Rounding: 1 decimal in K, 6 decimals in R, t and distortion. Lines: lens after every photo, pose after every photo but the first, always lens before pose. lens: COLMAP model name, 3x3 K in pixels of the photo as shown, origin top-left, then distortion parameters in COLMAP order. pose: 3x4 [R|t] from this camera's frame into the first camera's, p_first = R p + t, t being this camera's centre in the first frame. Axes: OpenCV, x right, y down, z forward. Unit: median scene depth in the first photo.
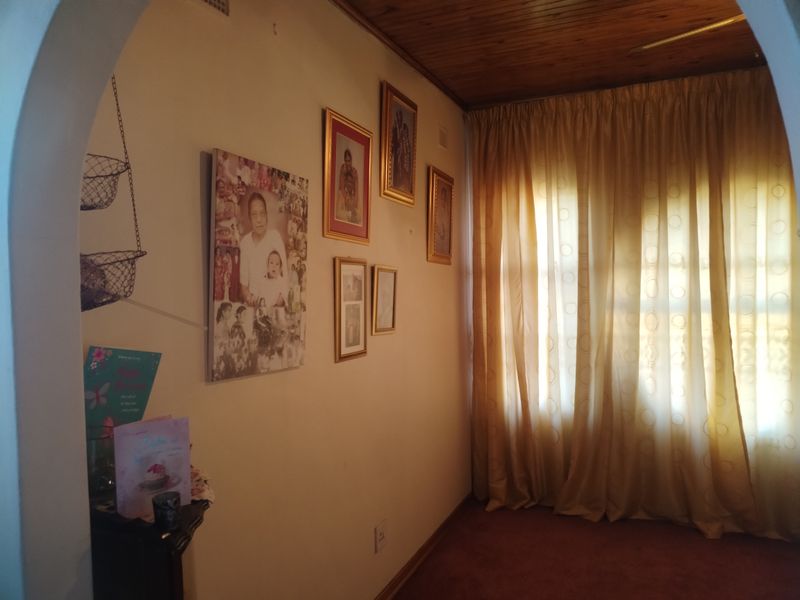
lens RADIAL K [[556.6, 0, 400.0], [0, 556.6, 300.0], [0, 0, 1]] dist [-0.022162, 0.001286]
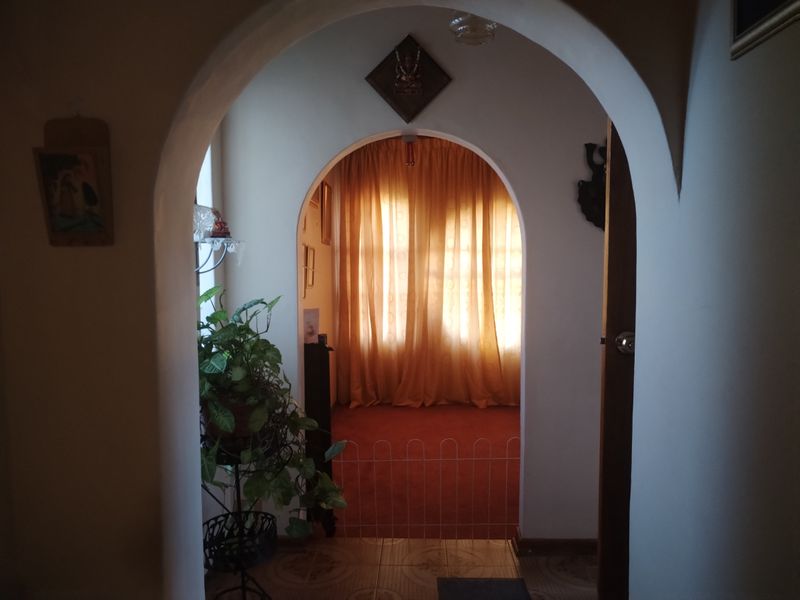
lens RADIAL K [[556.6, 0, 400.0], [0, 556.6, 300.0], [0, 0, 1]] dist [-0.022162, 0.001286]
pose [[0.942237, -0.004291, 0.334919, -0.238206], [-0.010093, 0.999100, 0.041195, 0.019994], [-0.334794, -0.042196, 0.941346, -0.502894]]
